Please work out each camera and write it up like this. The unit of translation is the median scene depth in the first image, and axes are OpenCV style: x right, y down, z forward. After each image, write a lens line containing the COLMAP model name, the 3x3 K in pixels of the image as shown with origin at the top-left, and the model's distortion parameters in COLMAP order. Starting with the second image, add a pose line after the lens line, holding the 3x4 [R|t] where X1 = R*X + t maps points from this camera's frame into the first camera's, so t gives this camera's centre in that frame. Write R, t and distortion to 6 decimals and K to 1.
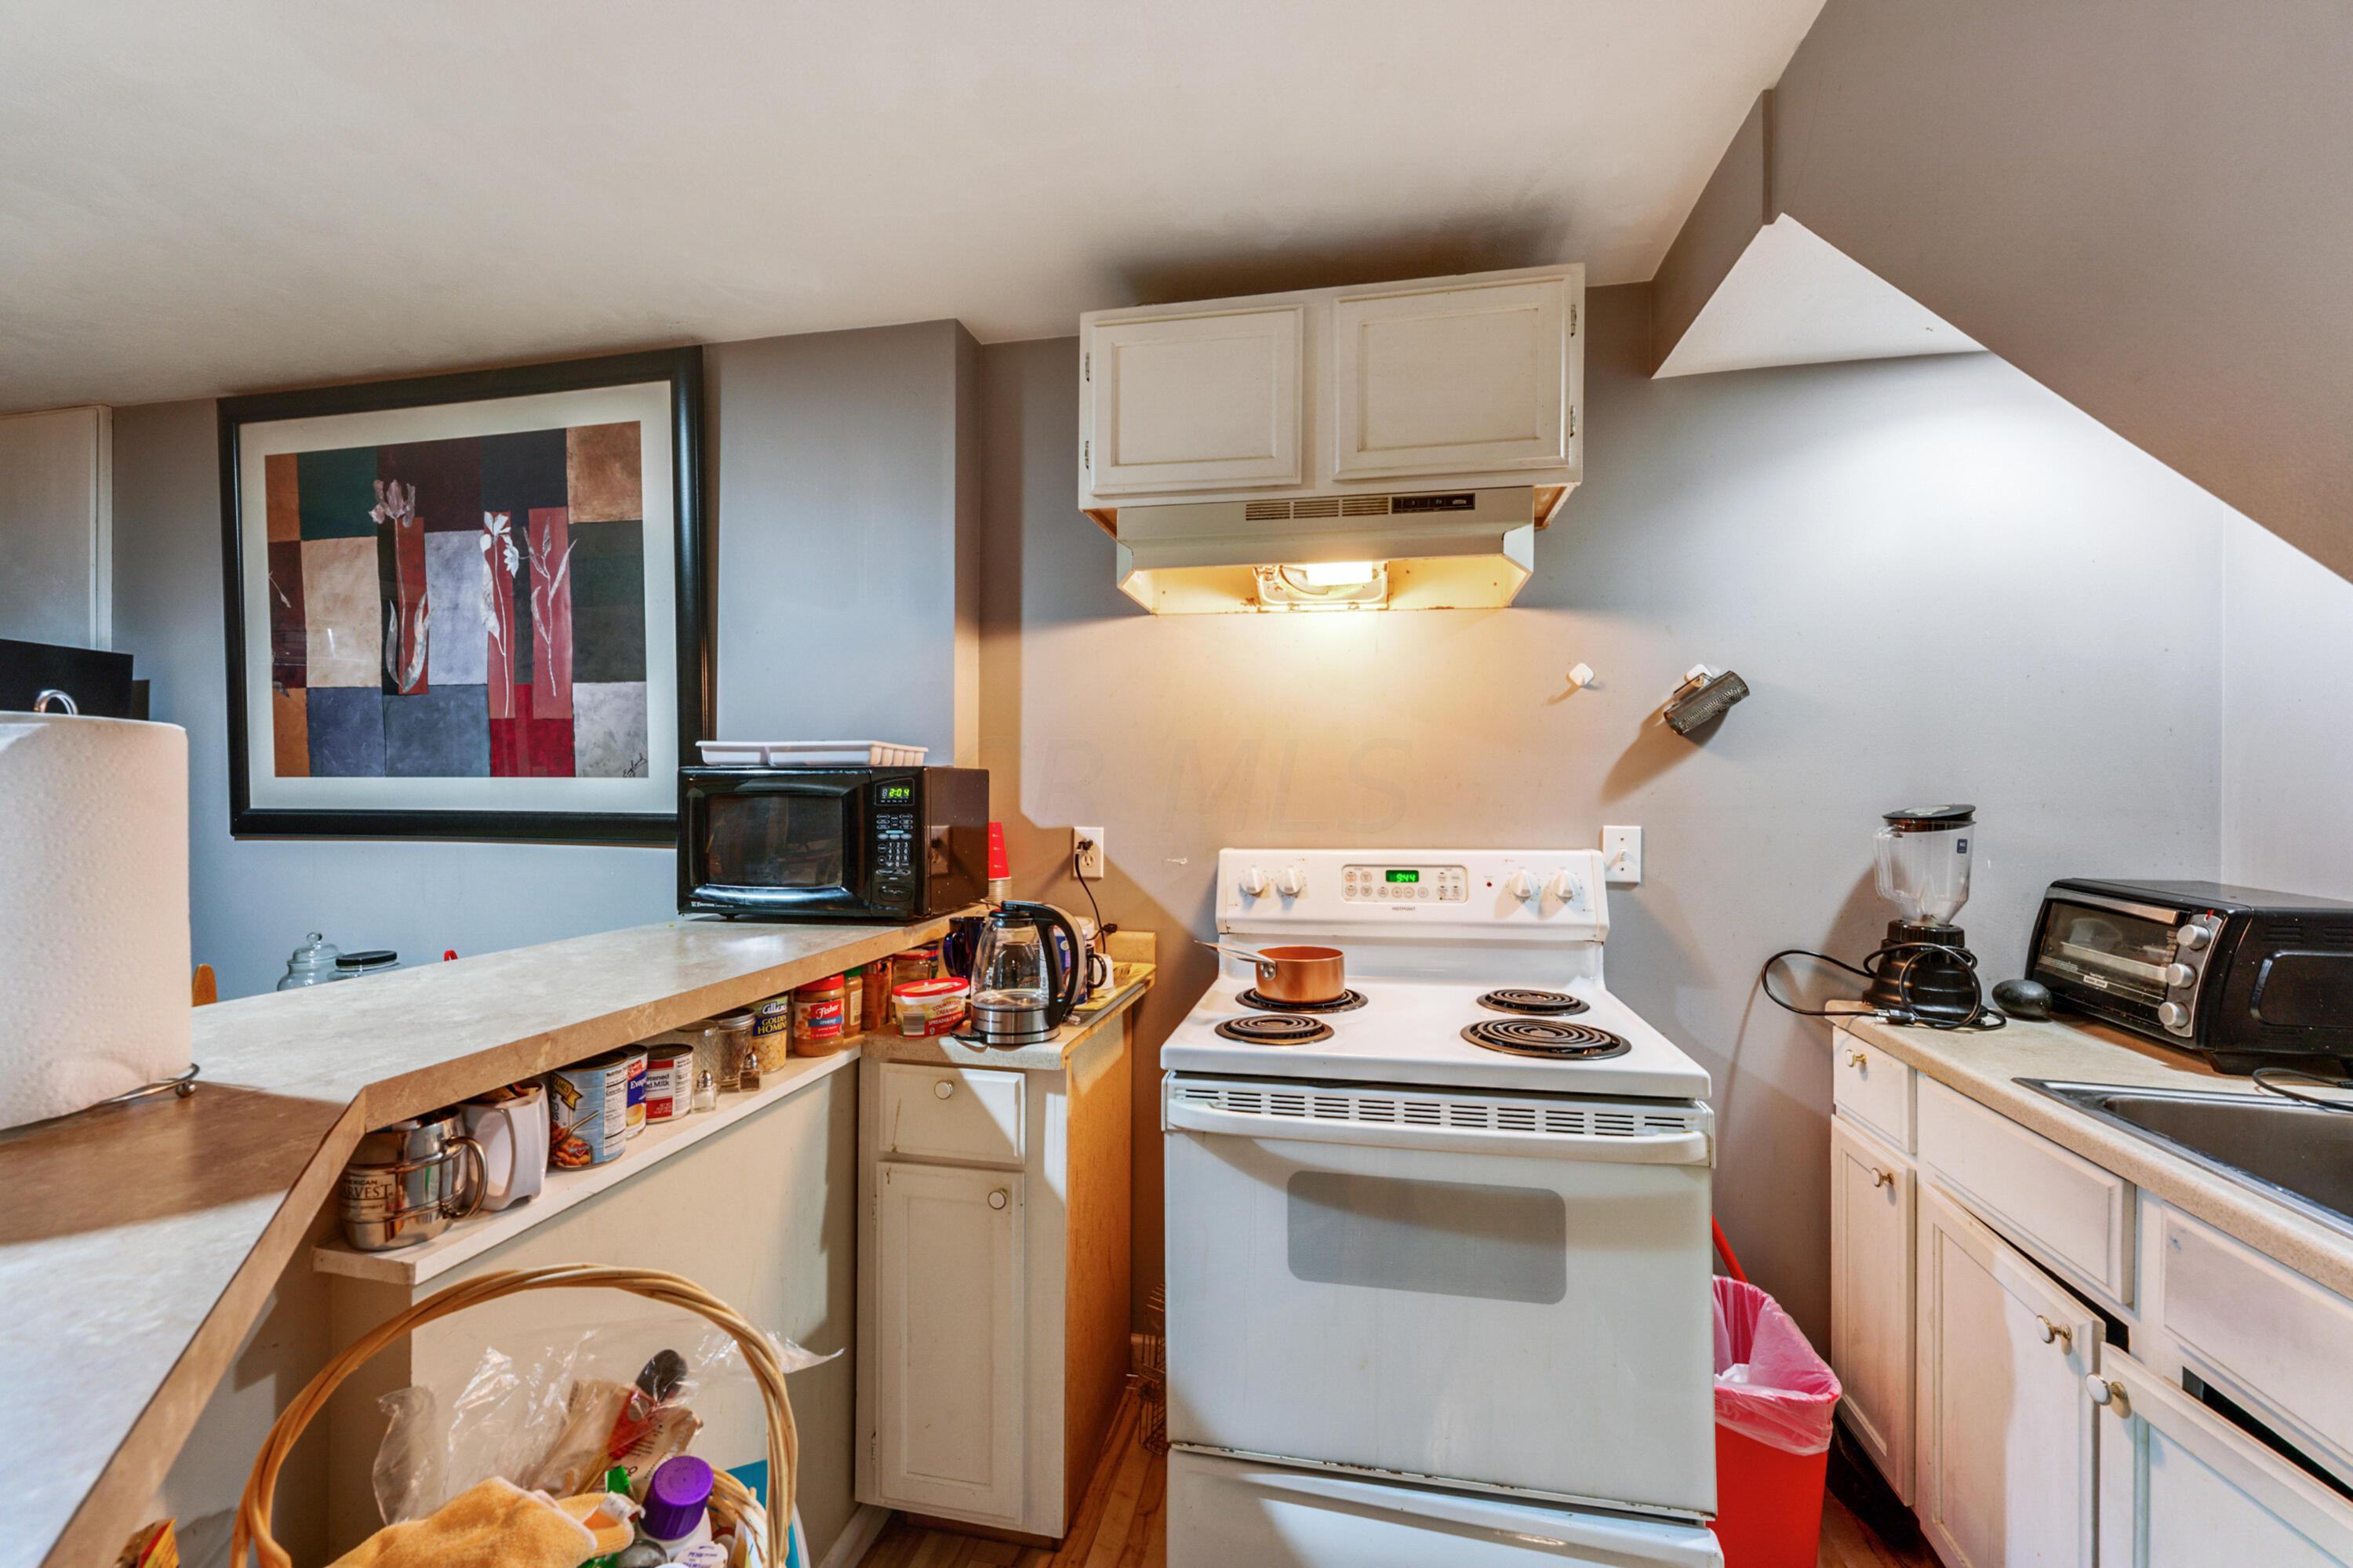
lens RADIAL K [[949.1, 0, 1140.3], [0, 949.1, 784.6], [0, 0, 1]] dist [0.000480, -0.000025]
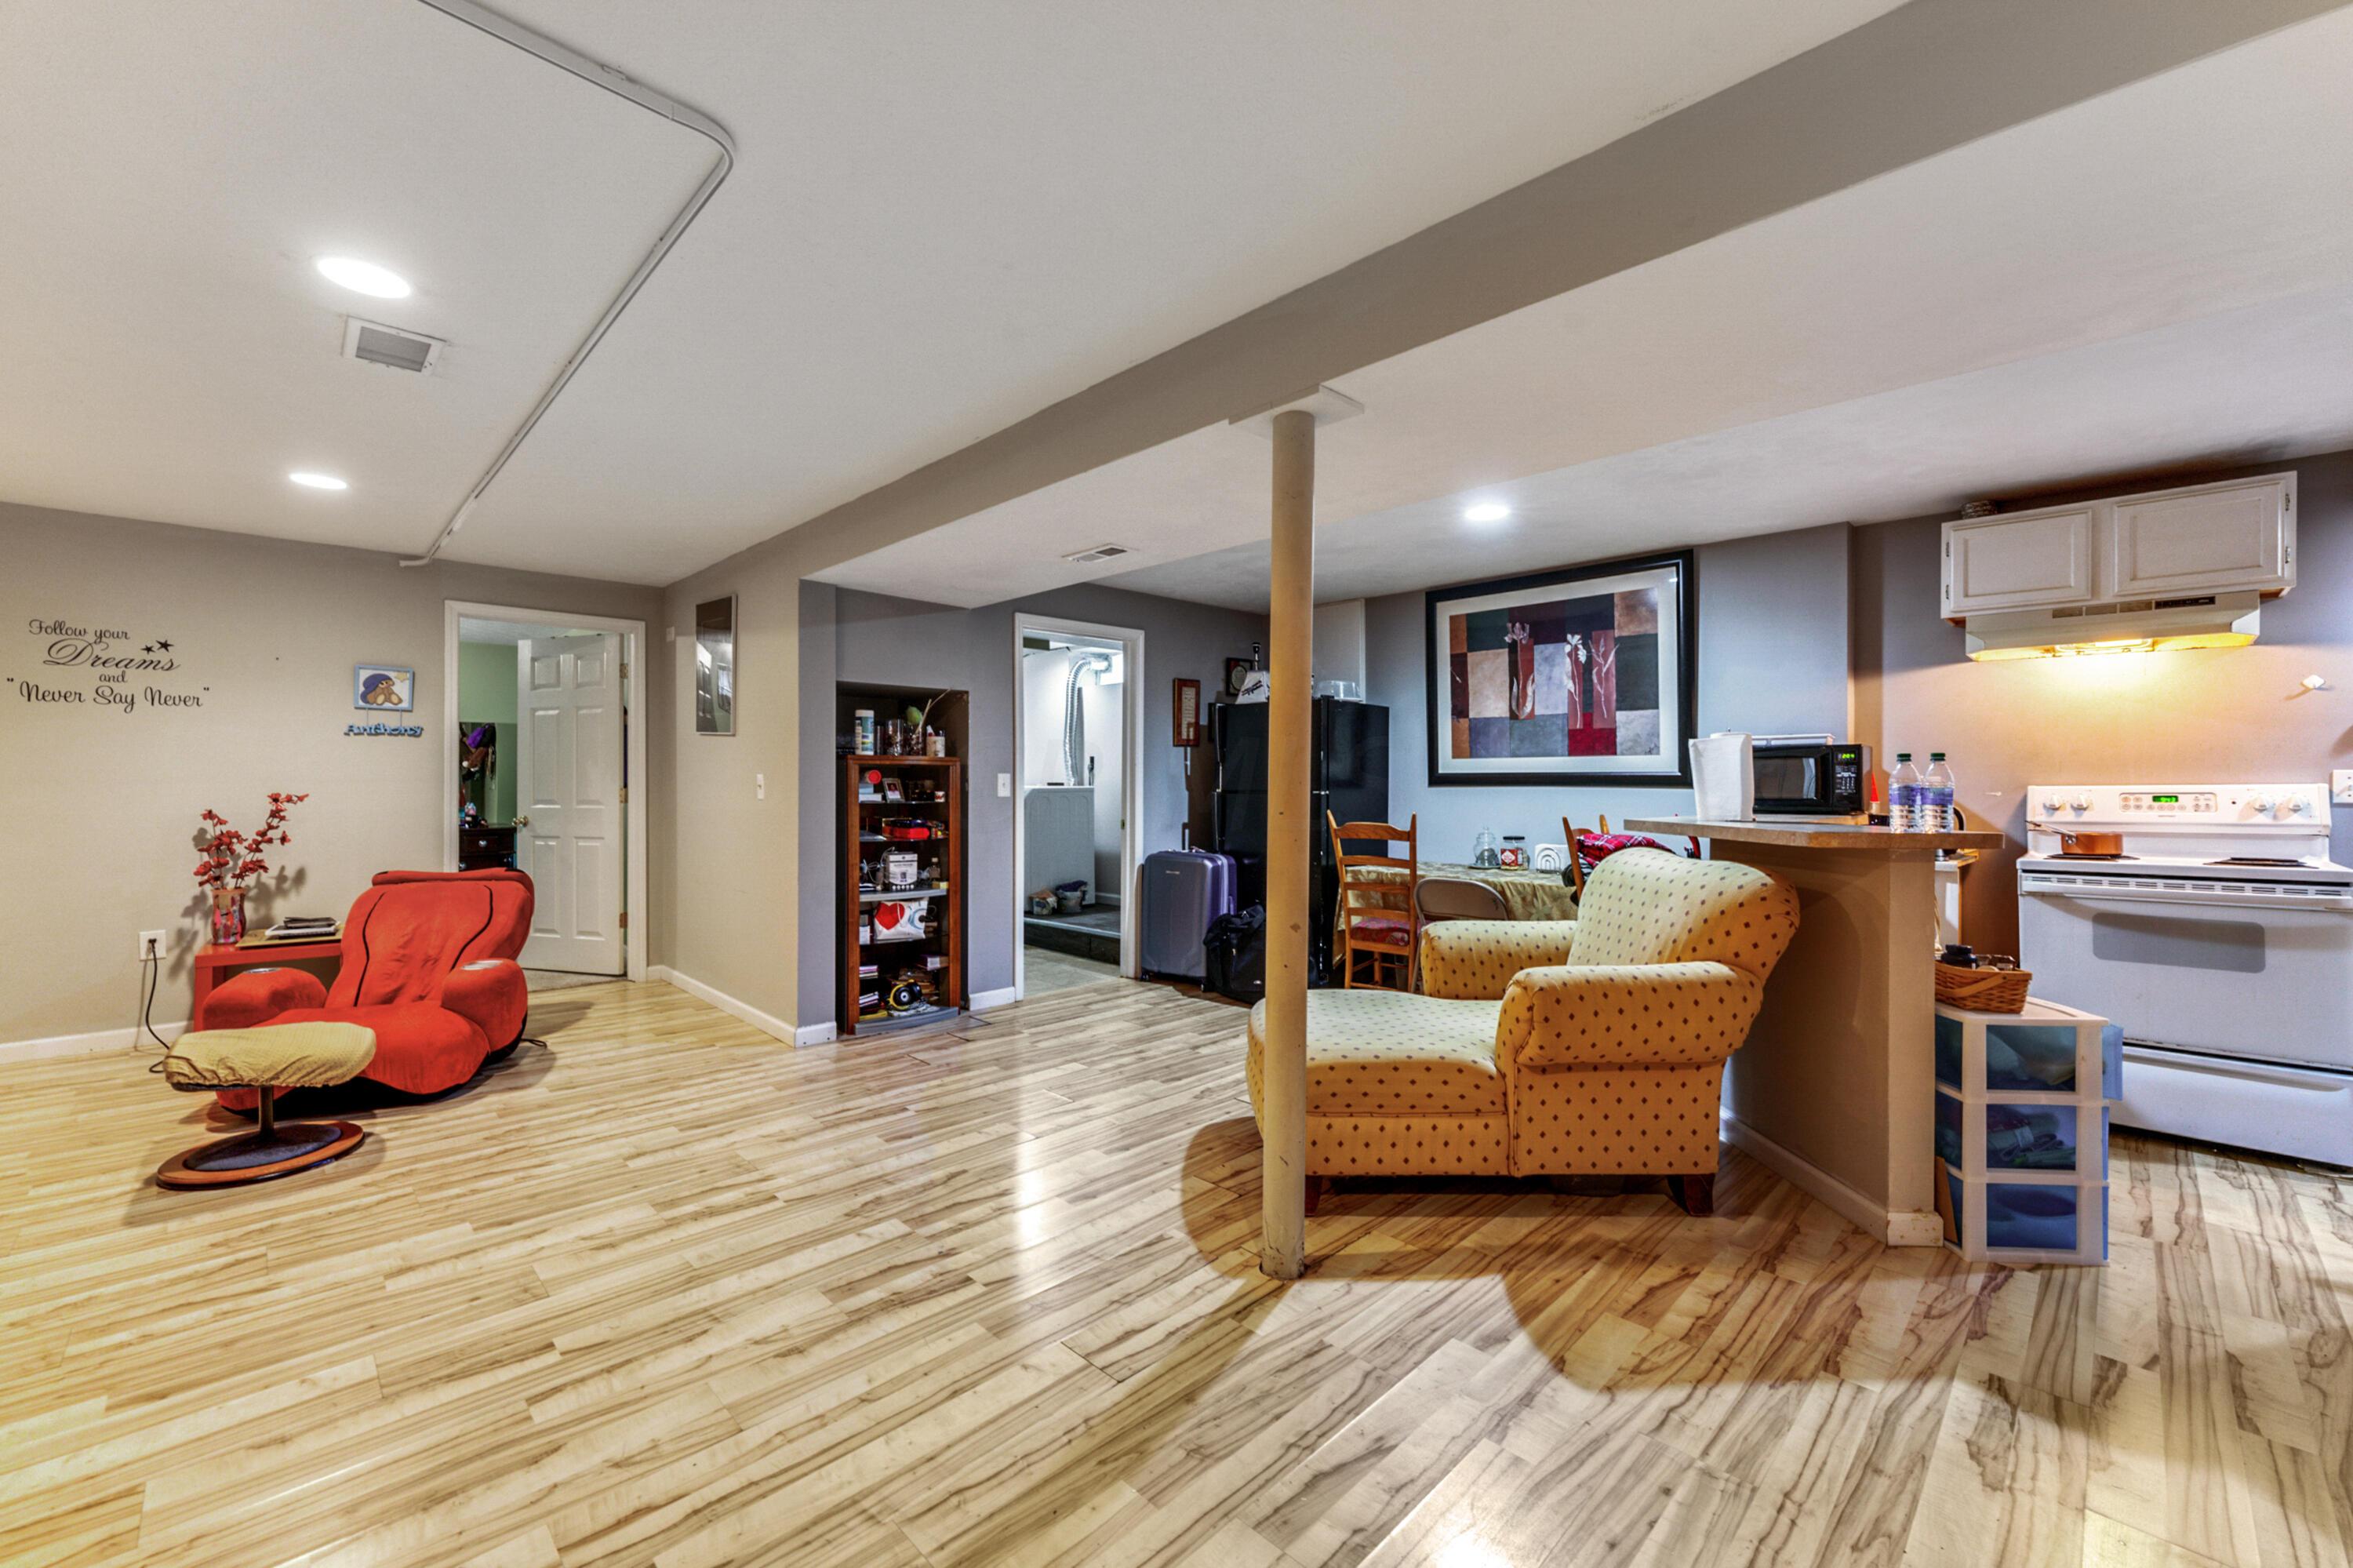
lens RADIAL K [[933.0, 0, 1168.2], [0, 933.0, 779.7], [0, 0, 1]] dist [0.001659, -0.000085]
pose [[0.842287, -0.004565, -0.539010, -0.317450], [0.003504, 0.999989, -0.002994, 0.050245], [0.539018, 0.000634, 0.842294, -1.326169]]
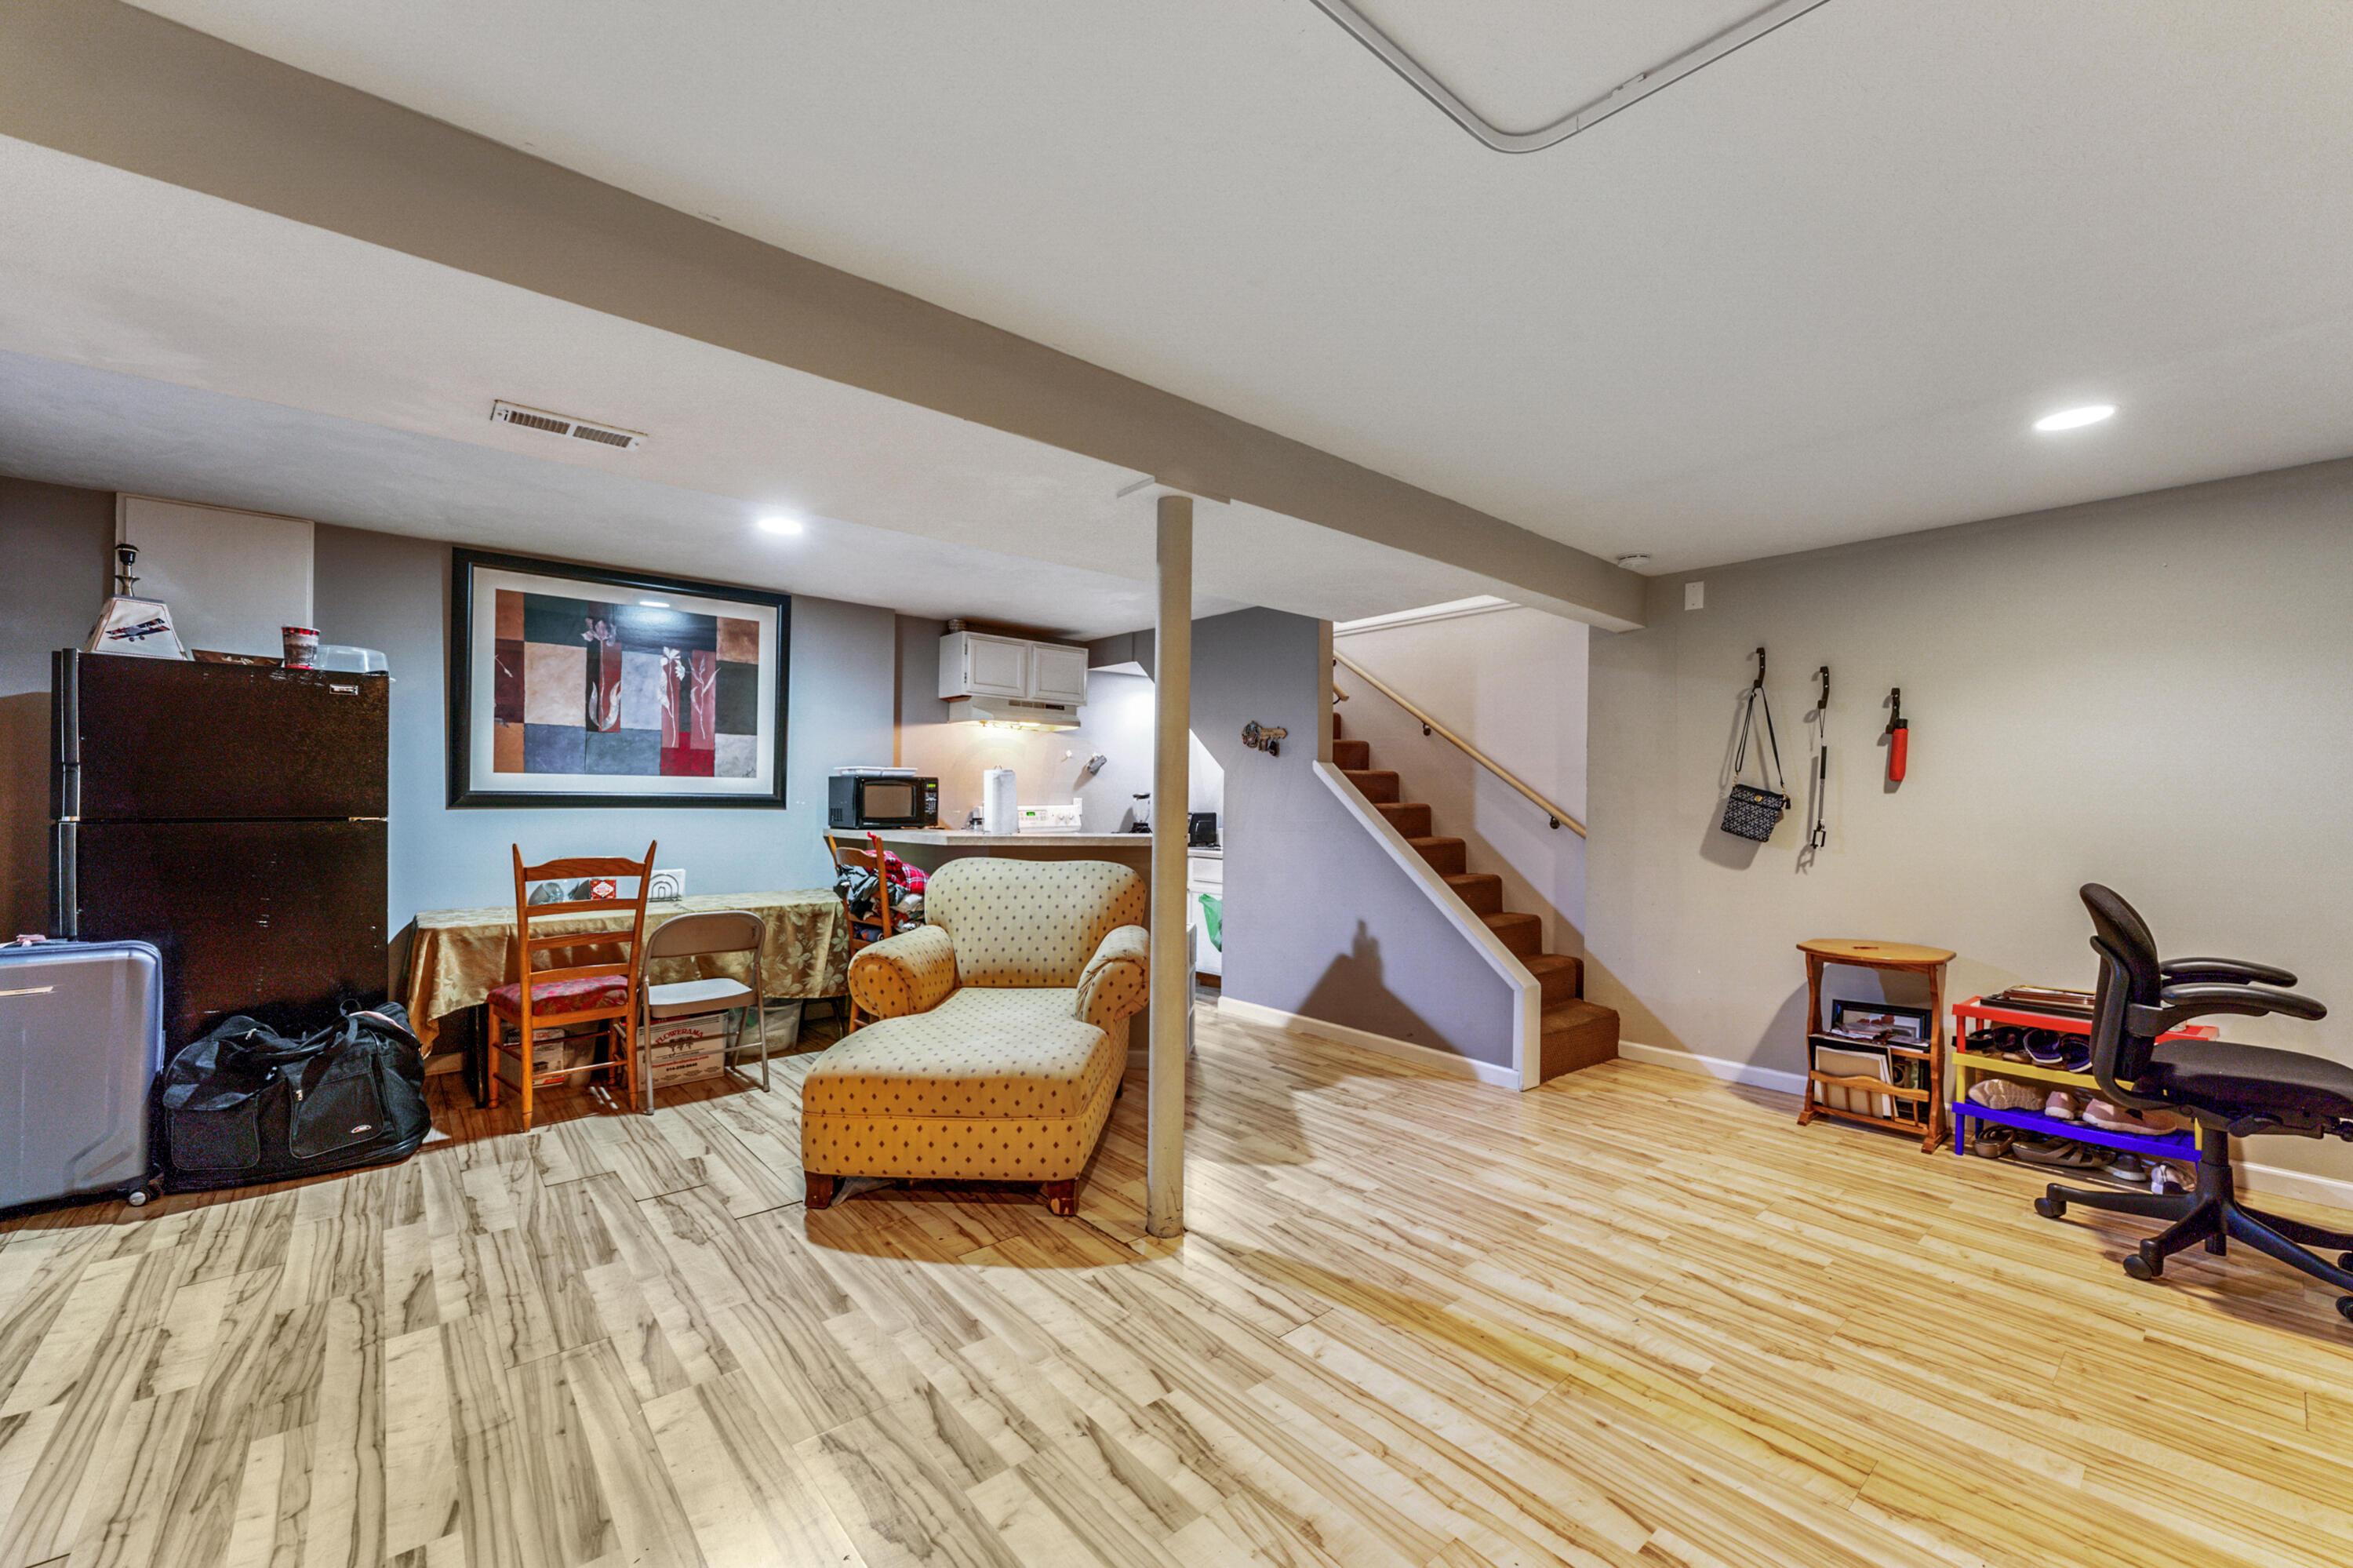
lens RADIAL K [[913.0, 0, 1189.4], [0, 913.0, 800.3], [0, 0, 1]] dist [0.000205, 0.000119]
pose [[0.600502, 0.002479, 0.799620, -1.624679], [-0.005434, 0.999985, 0.000981, 0.037753], [-0.799605, -0.004934, 0.600506, -1.122419]]
